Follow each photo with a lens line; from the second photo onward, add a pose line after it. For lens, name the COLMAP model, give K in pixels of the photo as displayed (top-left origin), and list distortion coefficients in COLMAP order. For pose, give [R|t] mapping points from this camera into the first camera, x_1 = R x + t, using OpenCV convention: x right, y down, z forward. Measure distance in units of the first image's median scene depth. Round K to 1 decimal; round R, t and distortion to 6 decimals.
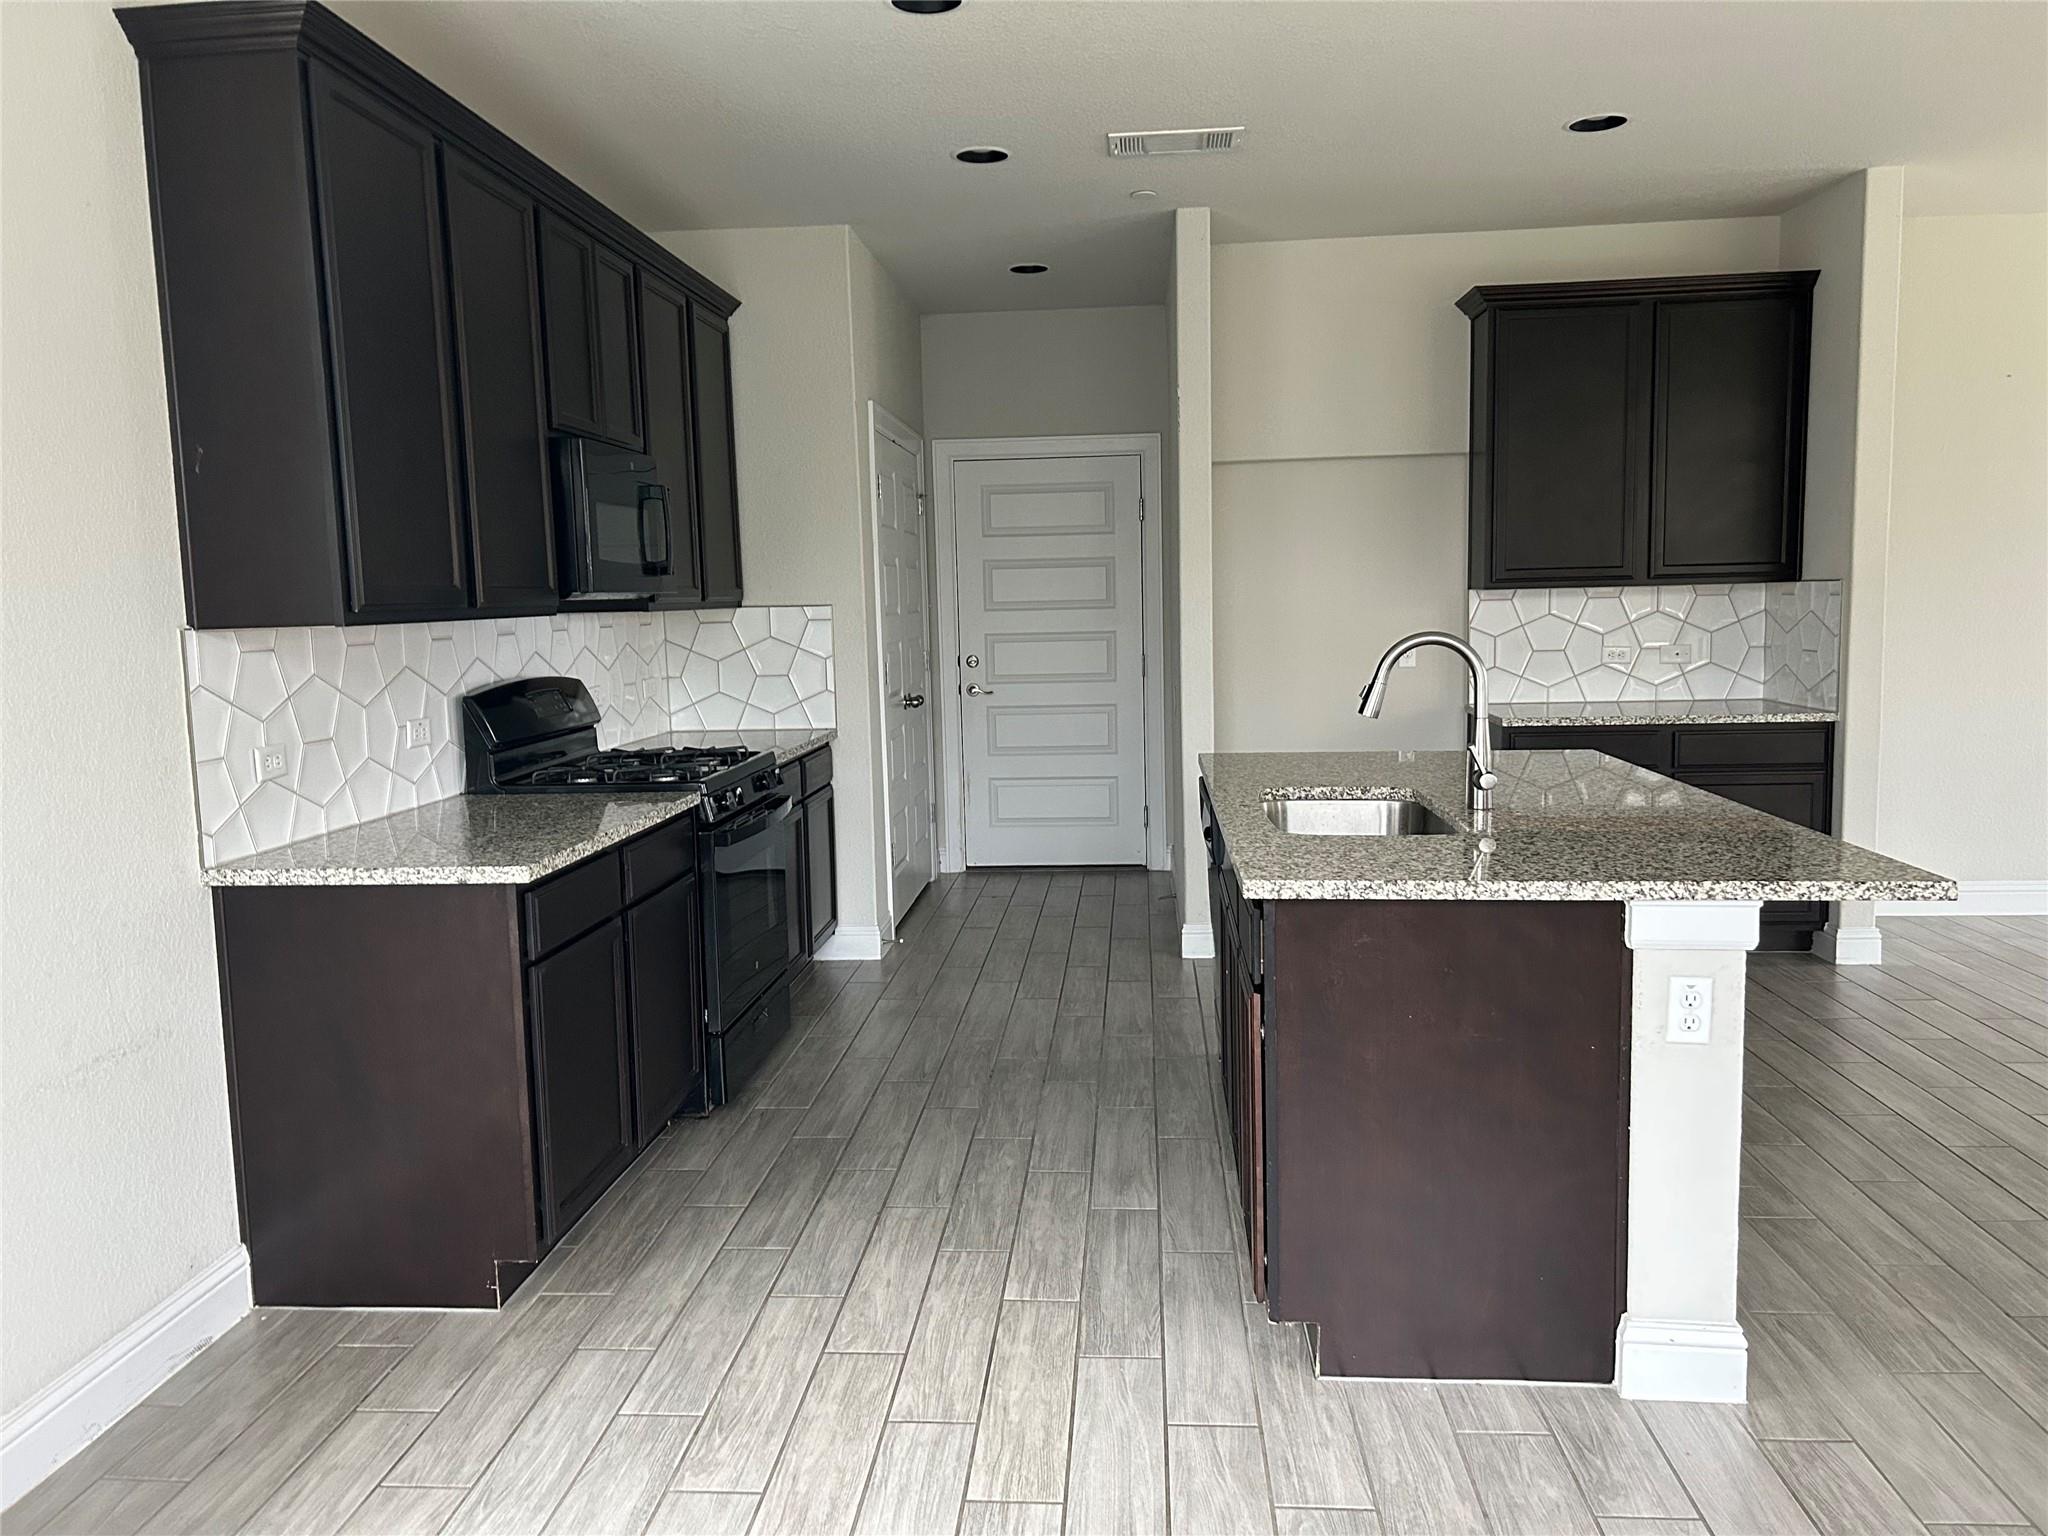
lens RADIAL K [[1532.5, 0, 1027.2], [0, 1532.5, 758.5], [0, 0, 1]] dist [0.064375, -0.070919]
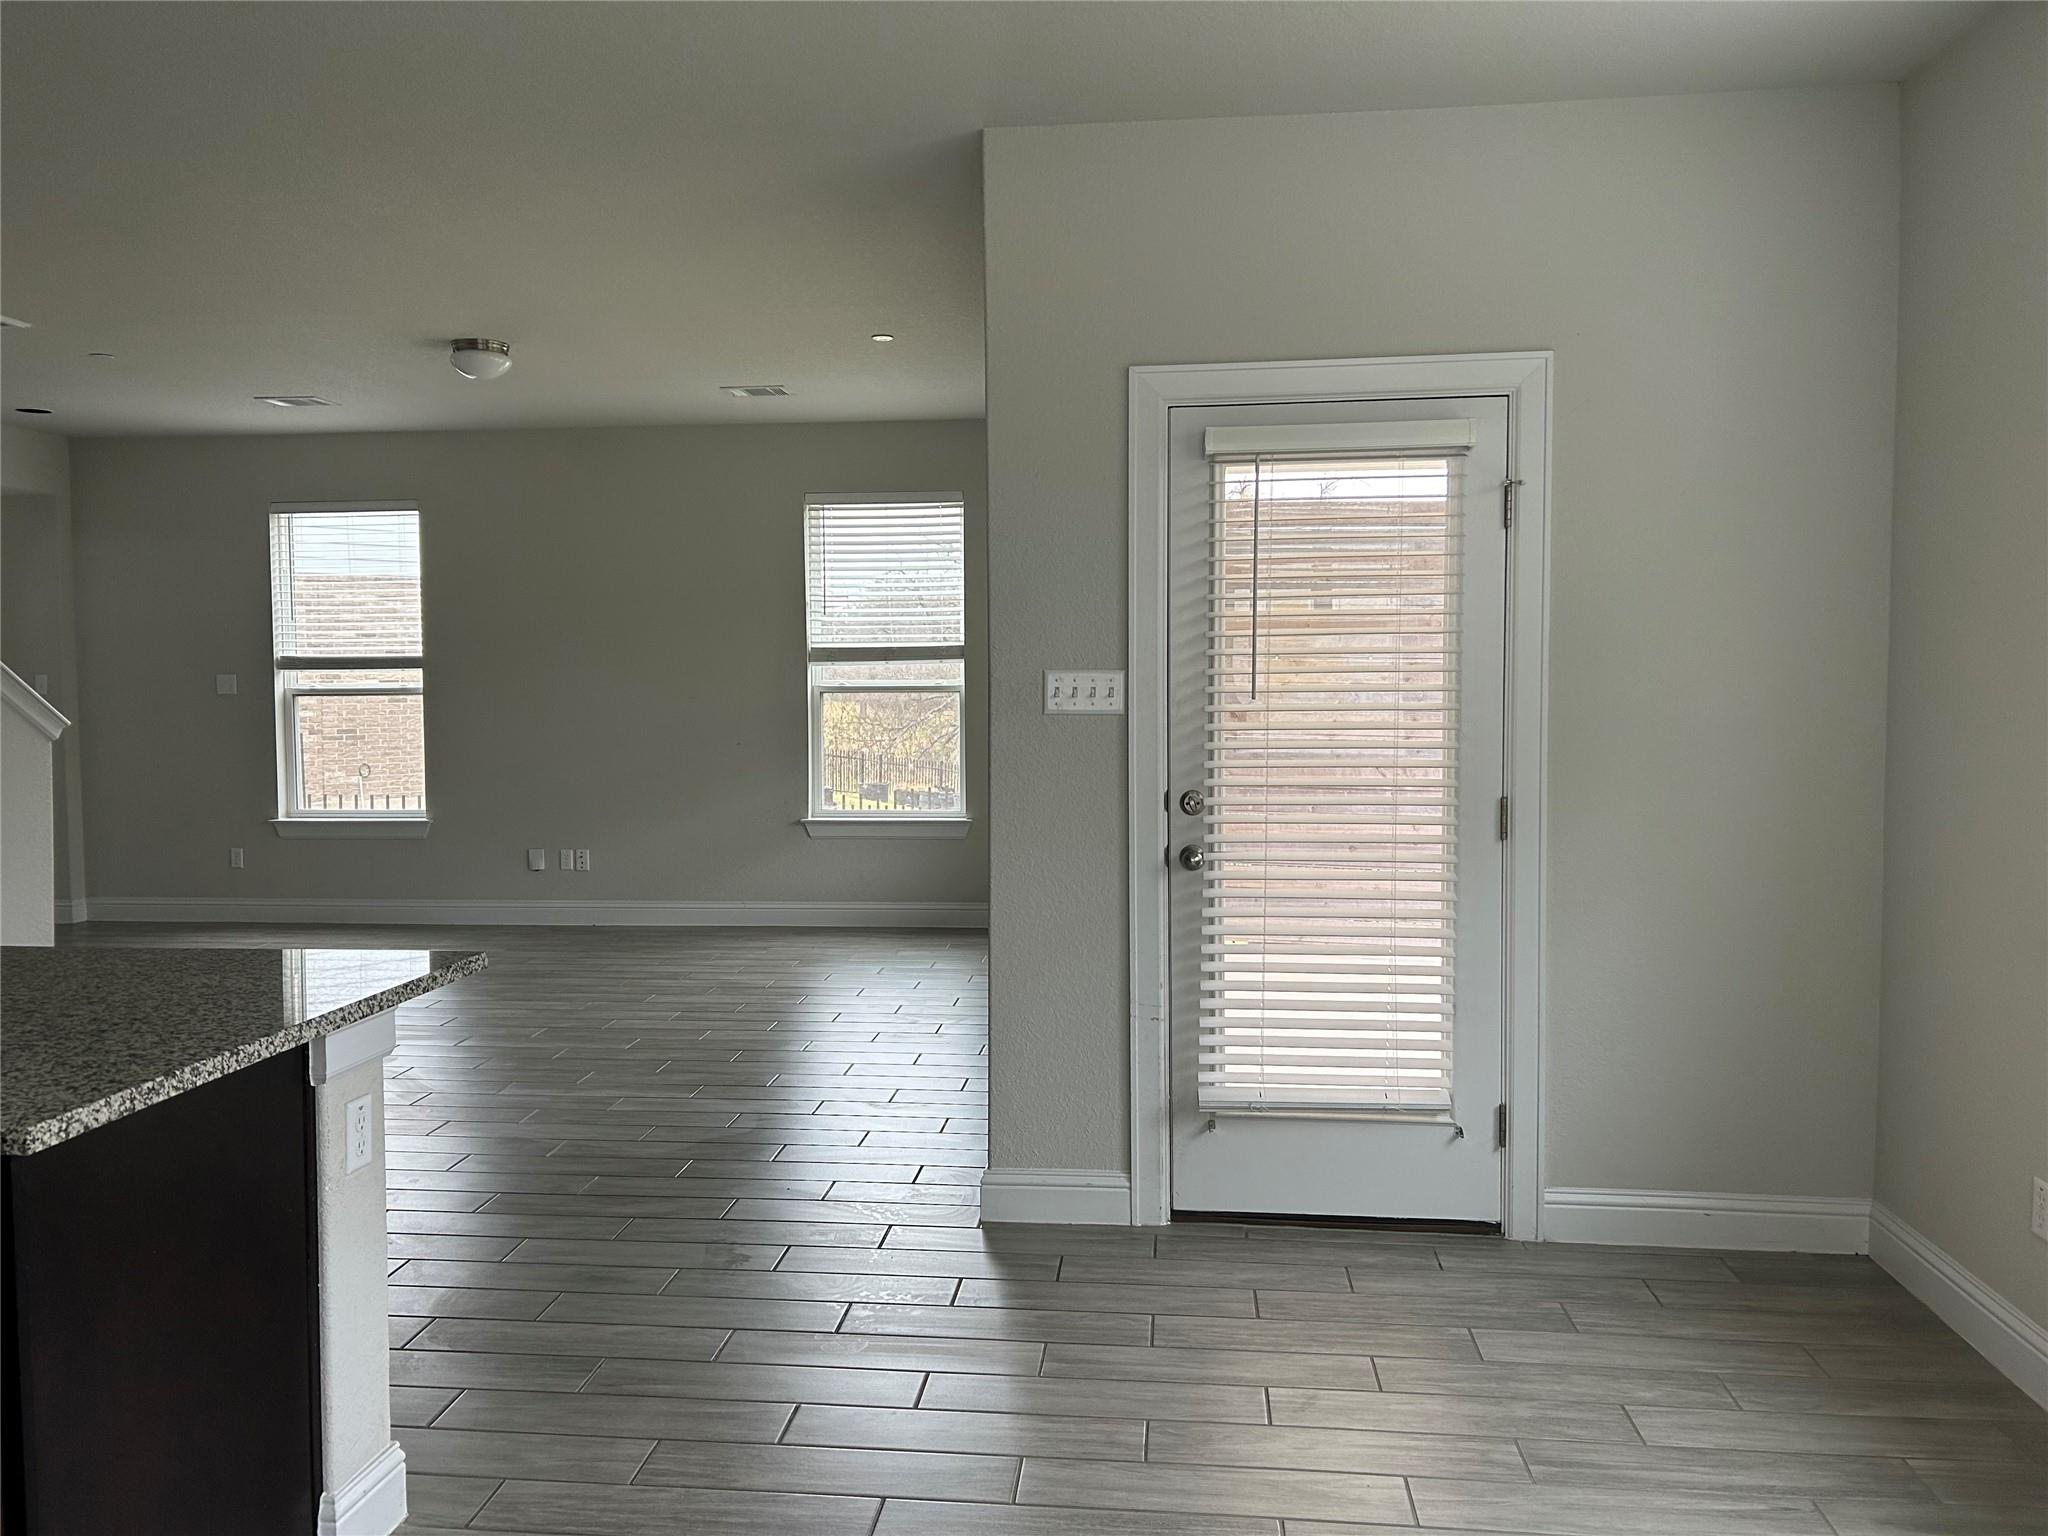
lens RADIAL K [[1532.5, 0, 1011.0], [0, 1532.5, 756.2], [0, 0, 1]] dist [0.064375, -0.070919]
pose [[0.036177, -0.030418, 0.998882, -0.390209], [0.114042, 0.993133, 0.026113, -0.037251], [-0.992817, 0.112970, 0.039397, 0.411080]]
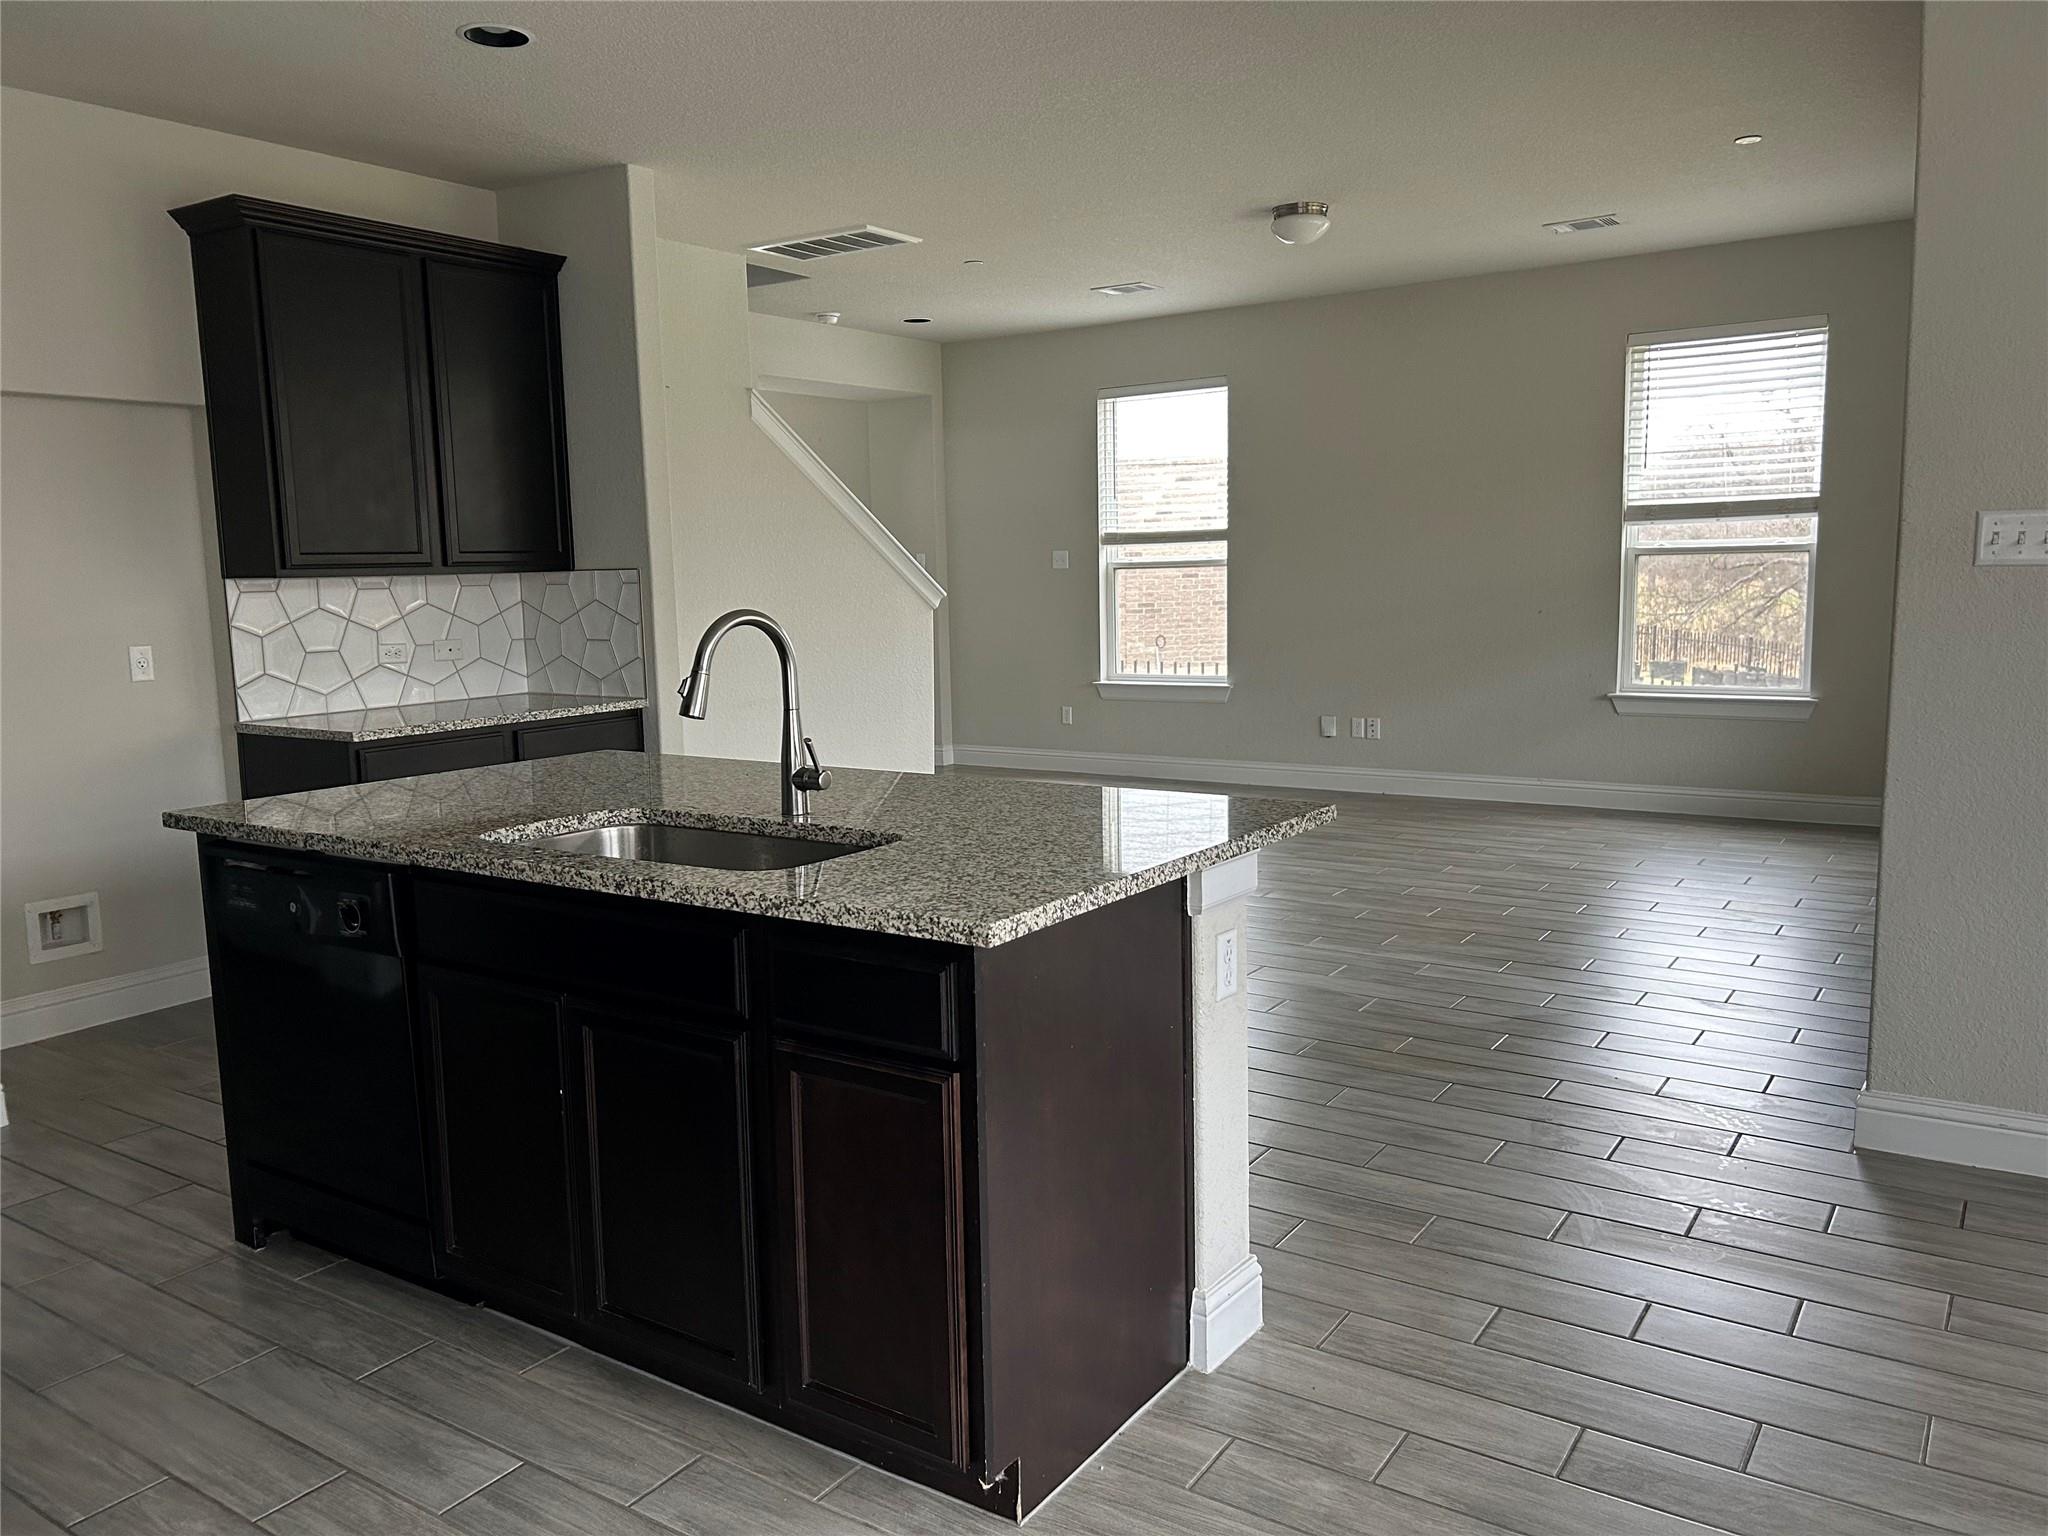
lens RADIAL K [[1532.5, 0, 1016.1], [0, 1532.5, 757.9], [0, 0, 1]] dist [0.064375, -0.070919]
pose [[0.496331, -0.099116, 0.862457, -0.380819], [0.106368, 0.992919, 0.052895, -0.030942], [-0.861592, 0.065485, 0.503359, 0.463420]]
